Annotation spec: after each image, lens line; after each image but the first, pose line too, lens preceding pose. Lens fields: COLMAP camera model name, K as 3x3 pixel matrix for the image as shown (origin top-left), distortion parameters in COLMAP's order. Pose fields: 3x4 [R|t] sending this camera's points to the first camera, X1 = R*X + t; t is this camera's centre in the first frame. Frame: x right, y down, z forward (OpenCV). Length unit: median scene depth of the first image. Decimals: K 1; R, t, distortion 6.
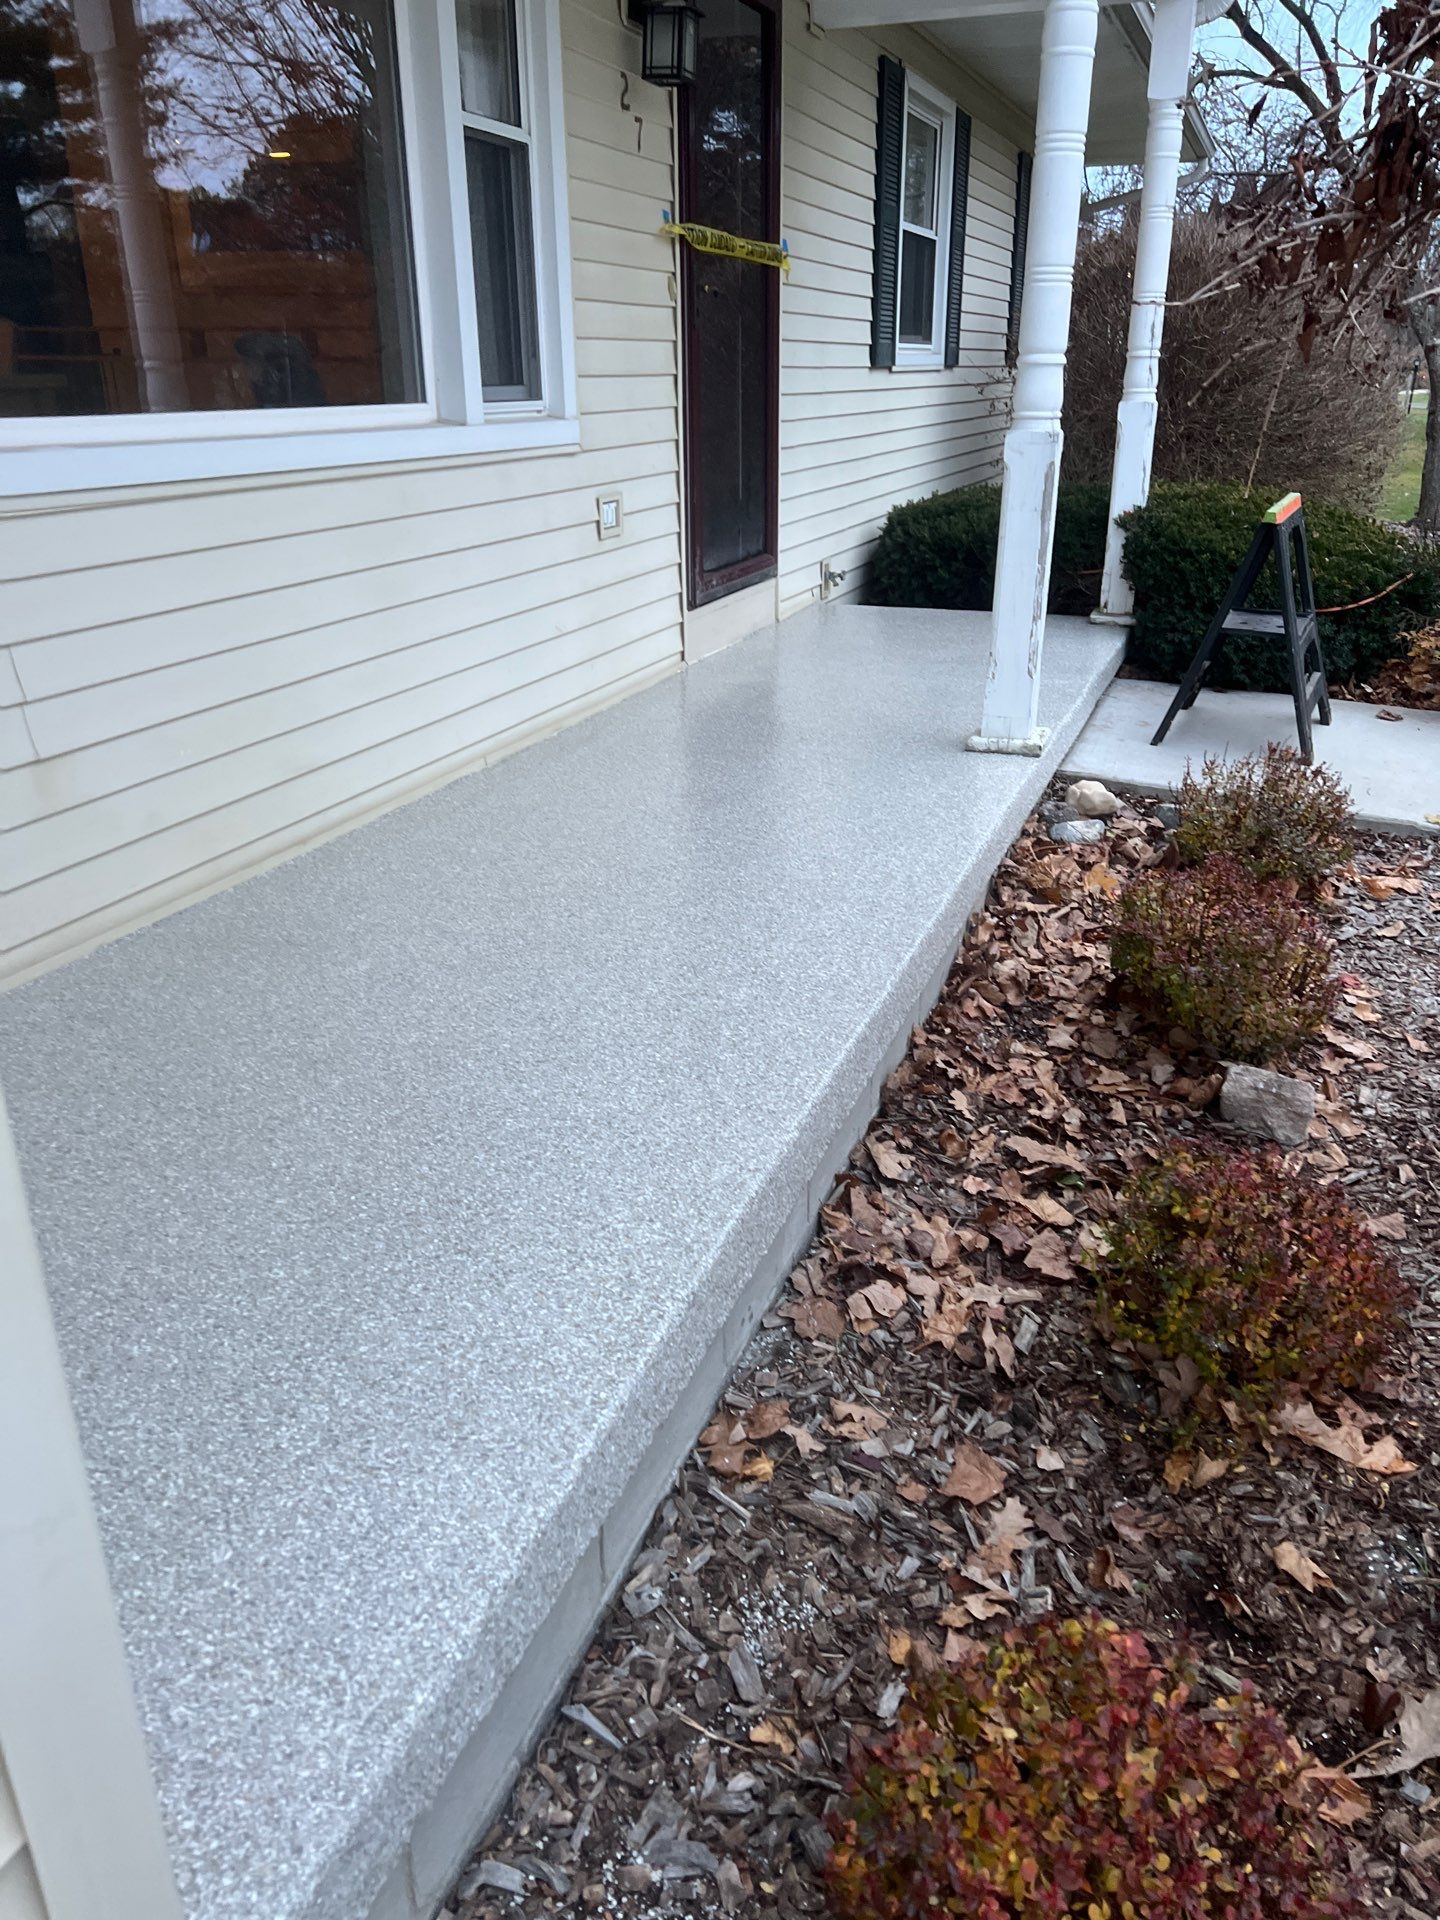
lens RADIAL K [[1445.5, 0, 771.0], [0, 1445.5, 985.5], [0, 0, 1]] dist [0.053318, -0.076152]
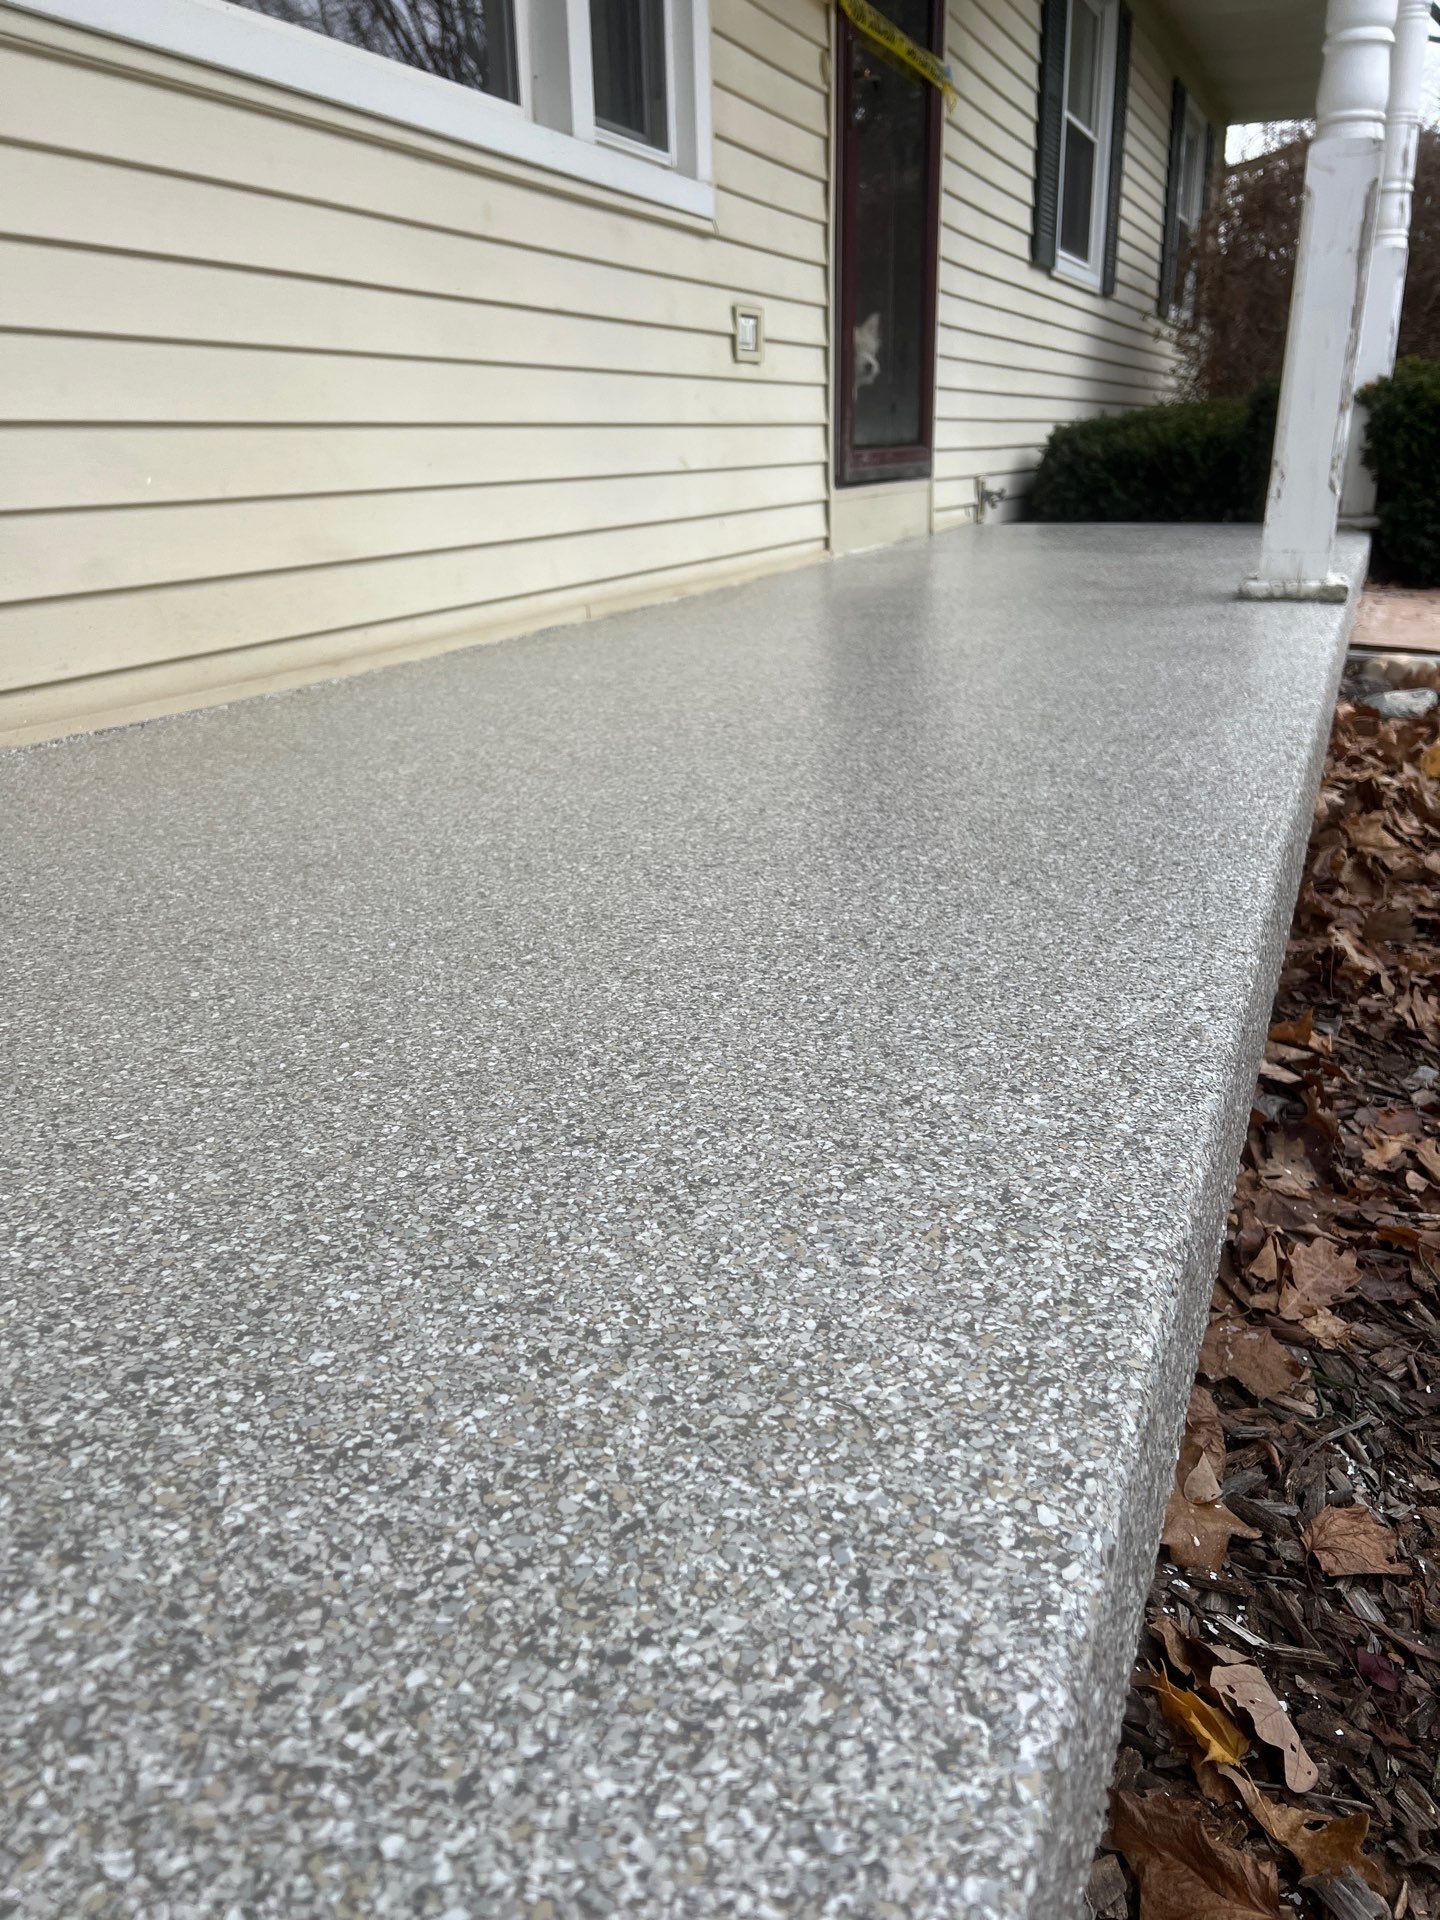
lens RADIAL K [[1445.5, 0, 745.5], [0, 1445.5, 983.0], [0, 0, 1]] dist [0.053318, -0.076152]
pose [[0.997574, 0.003502, -0.069532, -0.127594], [-0.007116, 0.998632, -0.051801, 0.147543], [0.069255, 0.052170, 0.996234, 0.542668]]
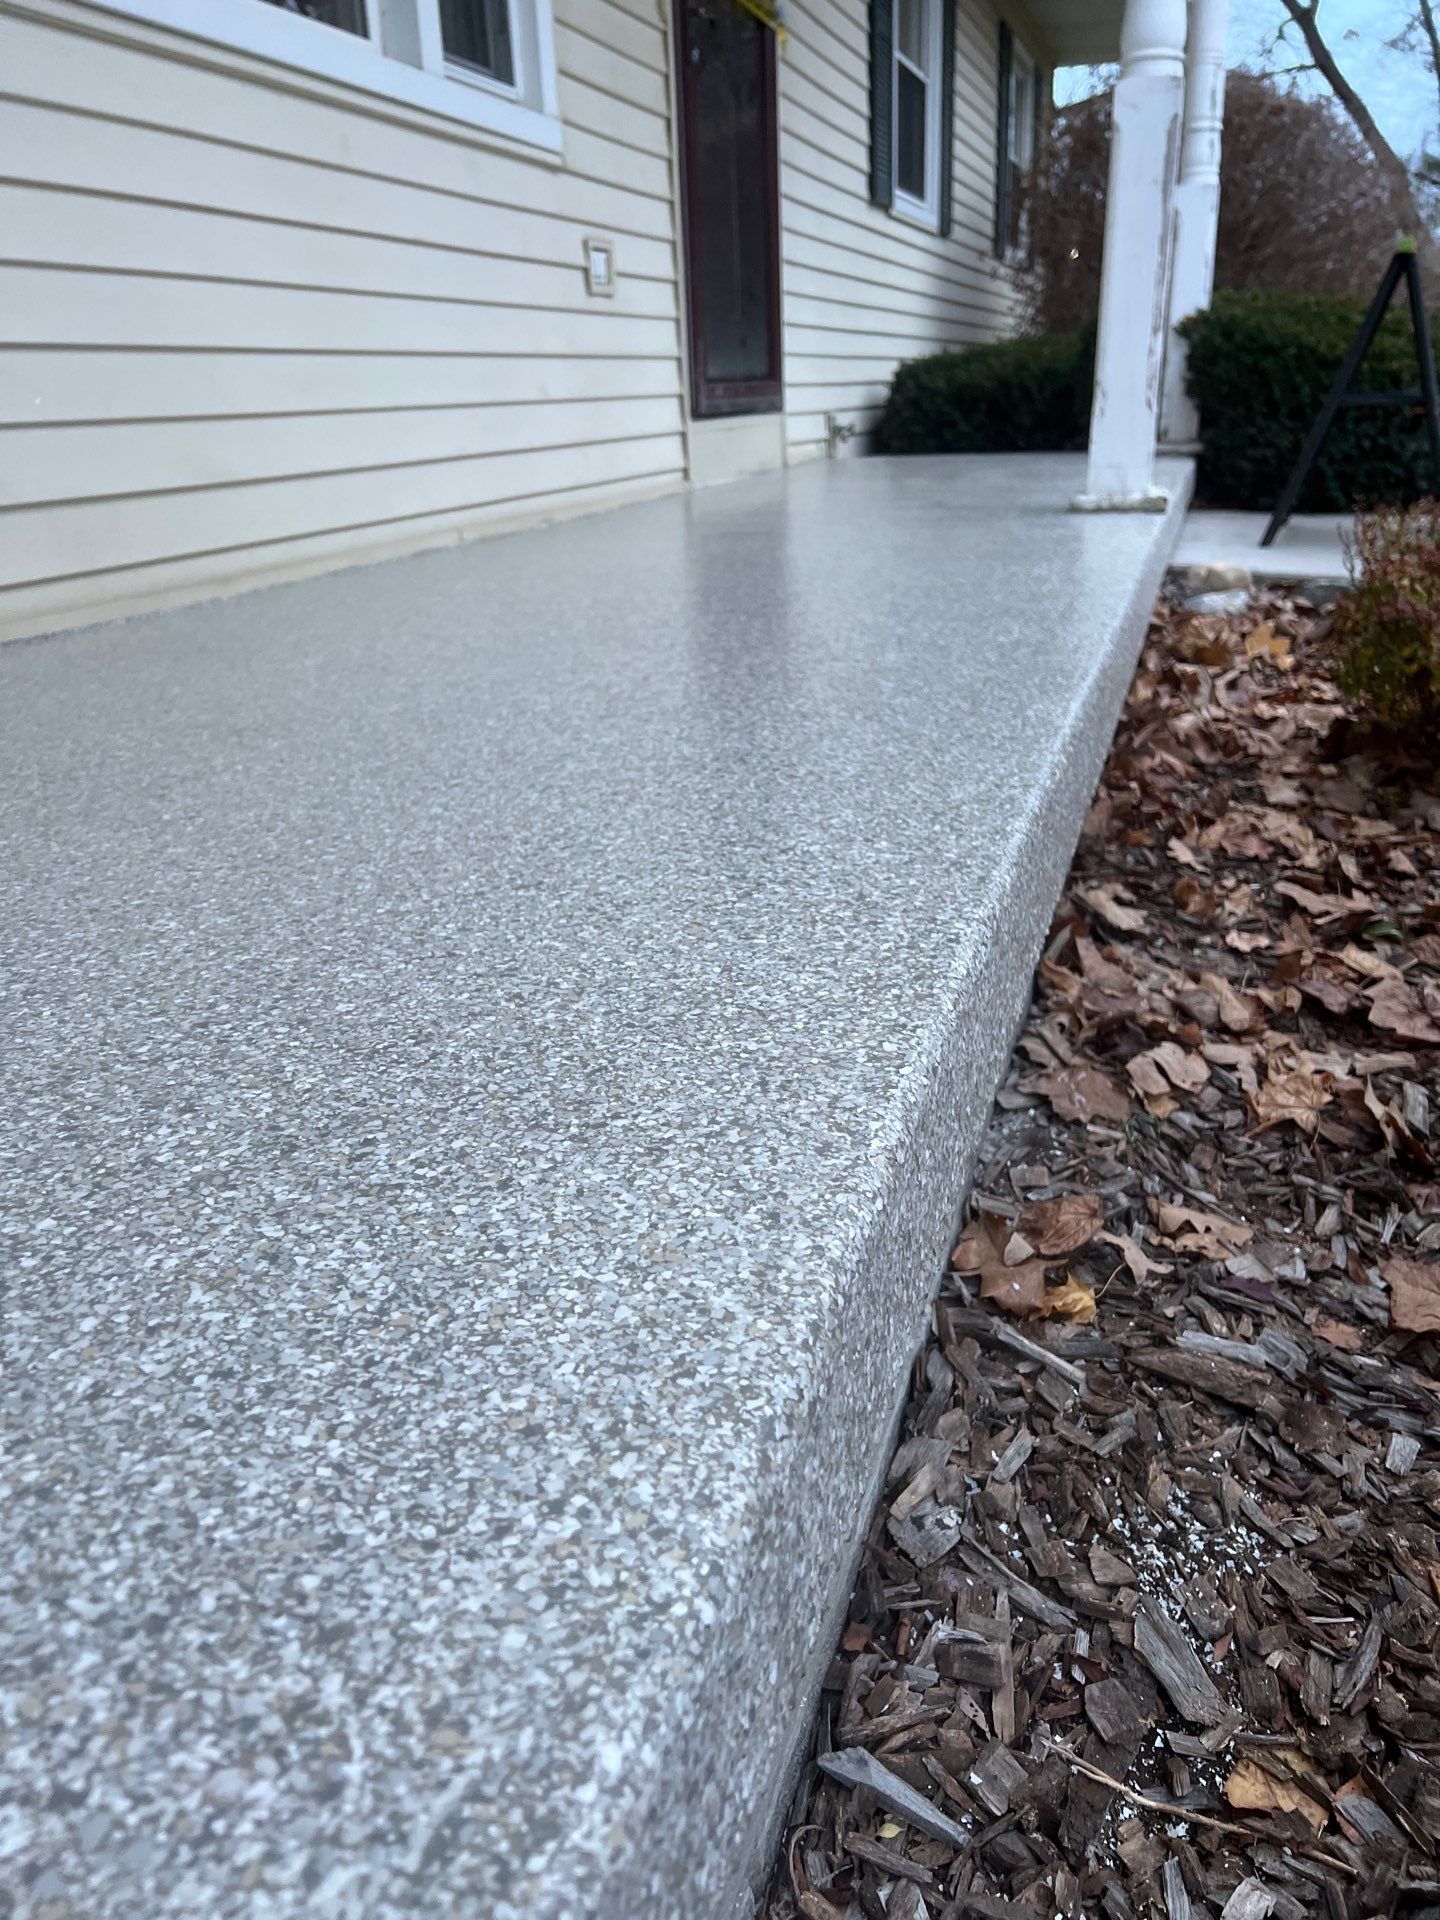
lens RADIAL K [[1445.5, 0, 765.1], [0, 1445.5, 991.9], [0, 0, 1]] dist [0.053318, -0.076152]
pose [[0.998614, -0.046144, 0.025323, -0.131837], [0.046558, 0.998787, -0.016012, 0.216583], [-0.024554, 0.017168, 0.999551, 0.445910]]
